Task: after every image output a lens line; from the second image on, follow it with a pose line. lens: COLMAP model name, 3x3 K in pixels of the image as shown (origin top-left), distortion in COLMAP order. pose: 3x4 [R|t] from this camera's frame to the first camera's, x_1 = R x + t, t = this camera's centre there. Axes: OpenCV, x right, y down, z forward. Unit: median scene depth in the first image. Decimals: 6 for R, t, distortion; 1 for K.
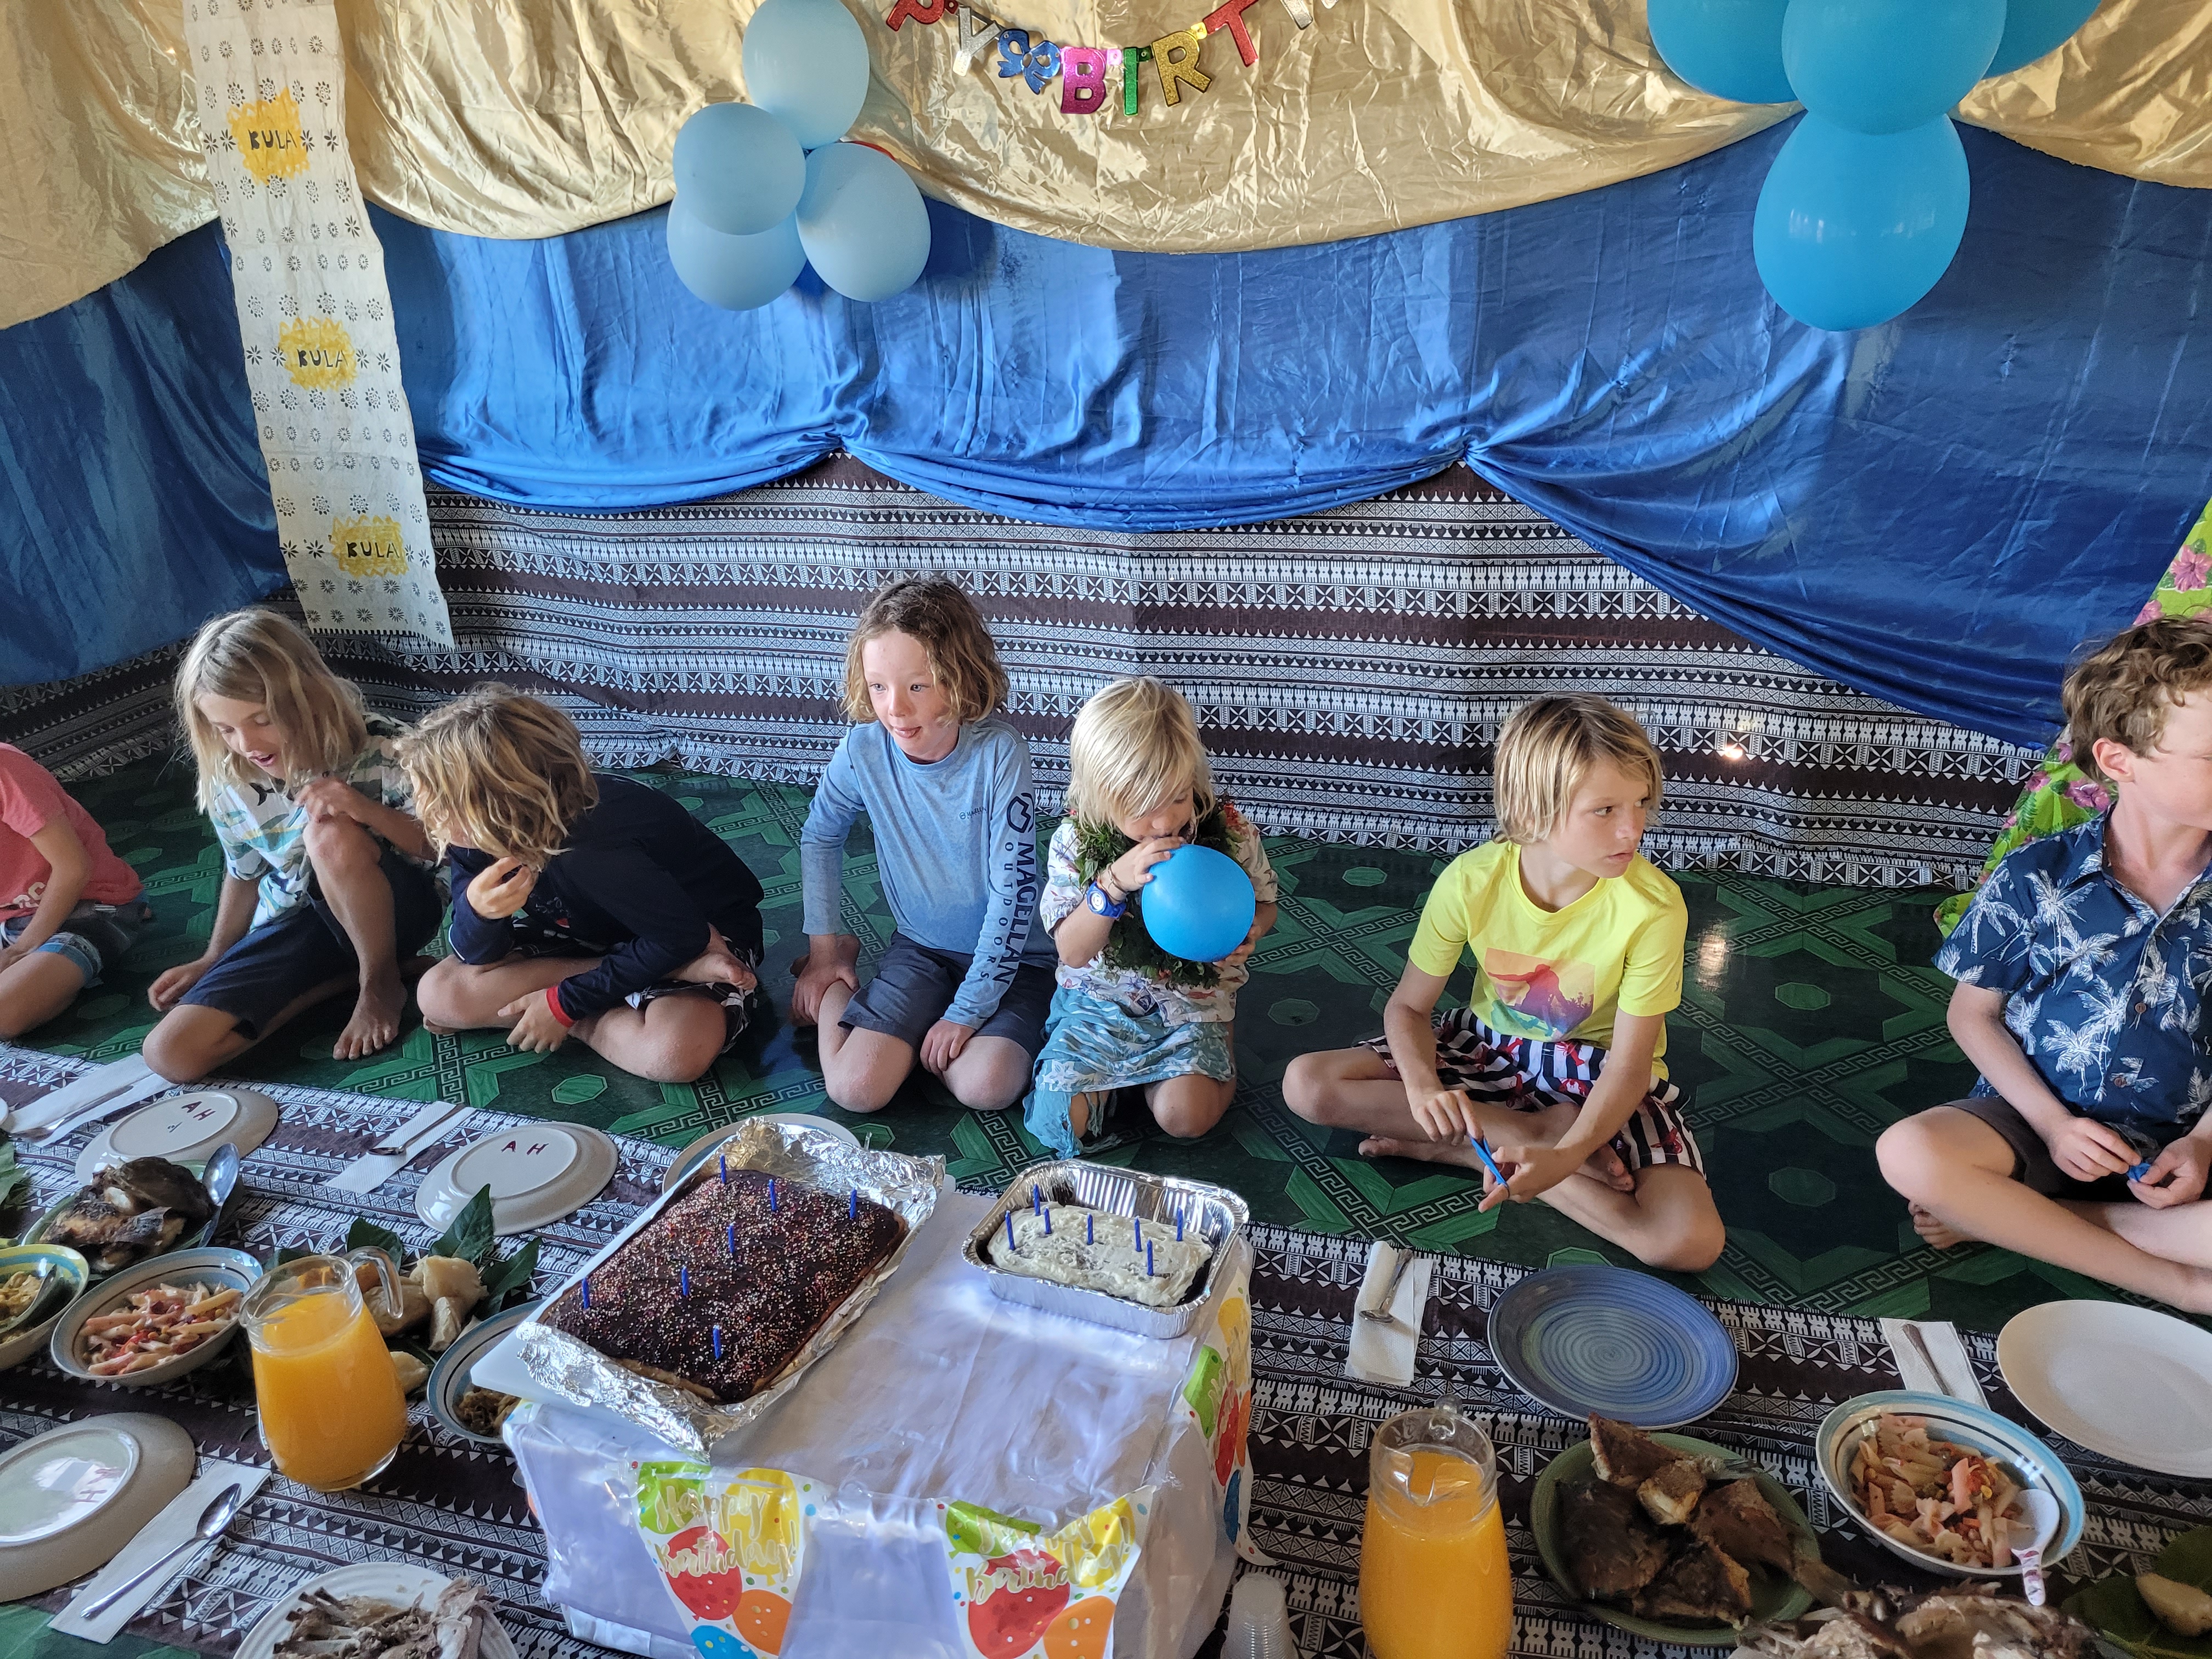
lens RADIAL K [[1673.6, 0, 1106.6], [0, 1673.6, 833.1], [0, 0, 1]] dist [0.007430, -0.001268]
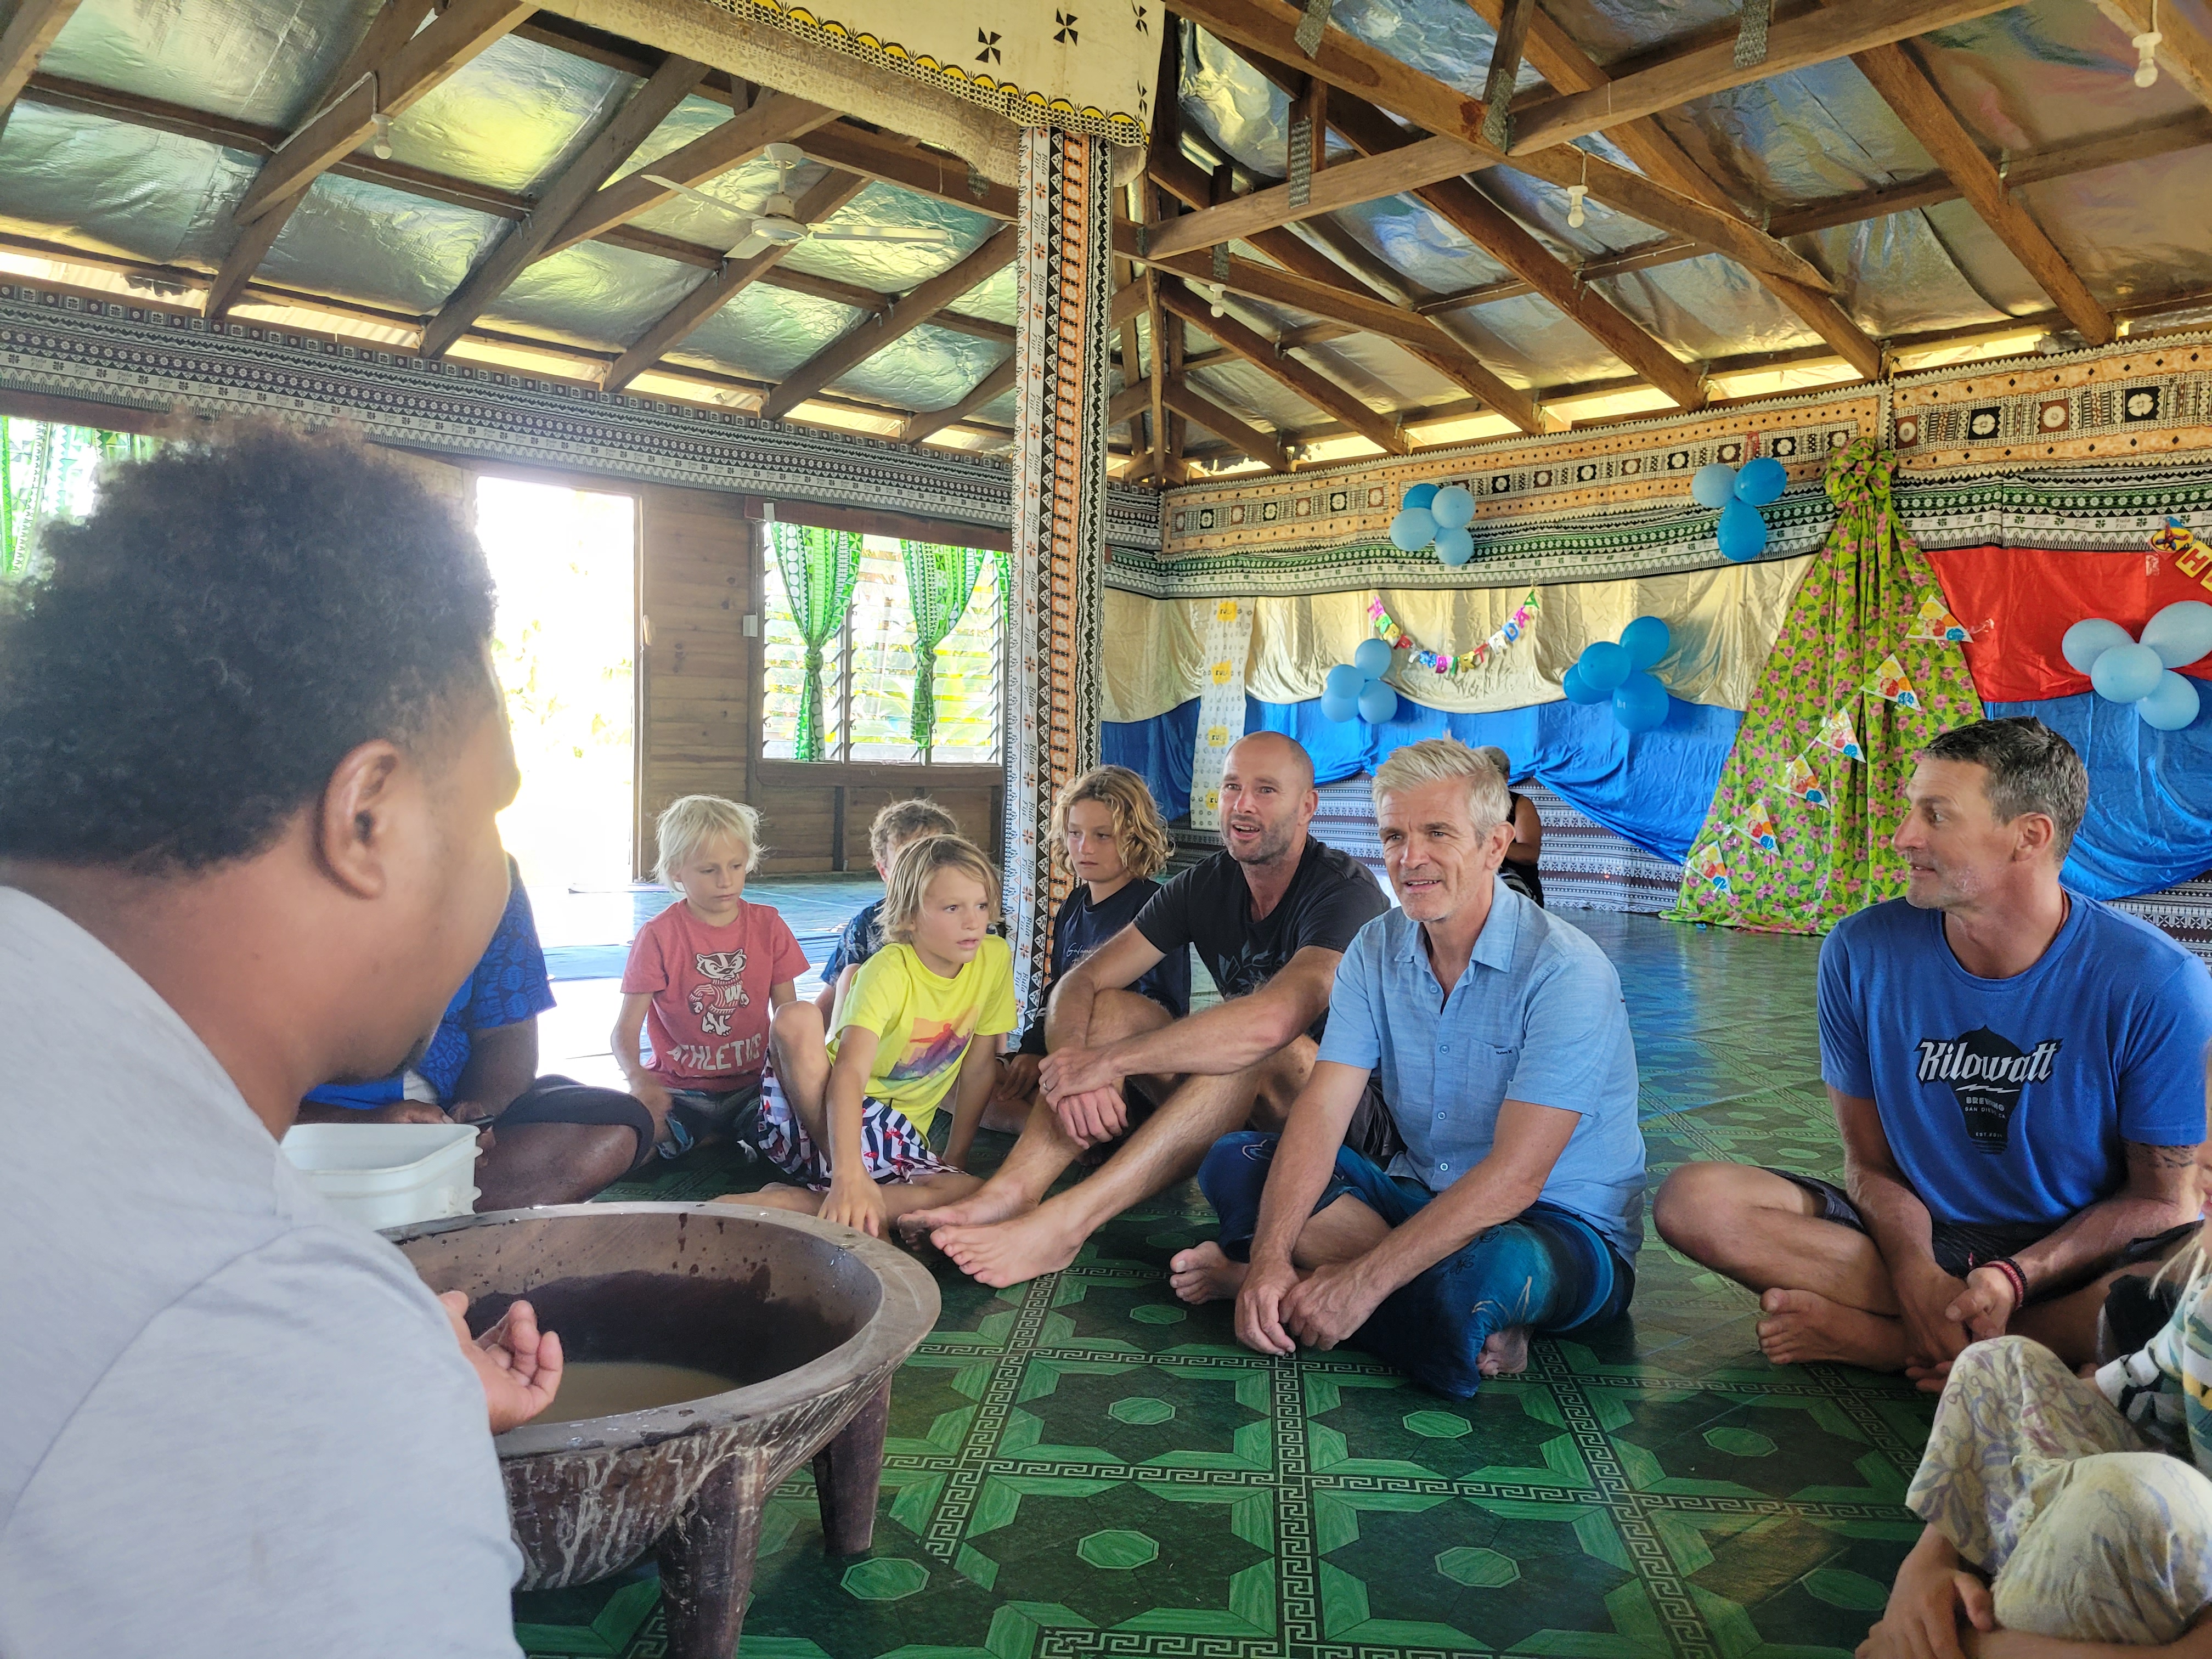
lens RADIAL K [[1673.6, 0, 1104.2], [0, 1673.6, 826.4], [0, 0, 1]] dist [0.007430, -0.001268]
pose [[0.882045, 0.101325, -0.460141, 0.914091], [-0.262478, 0.916697, -0.301285, 0.993569], [0.391282, 0.386524, 0.835163, -1.868891]]
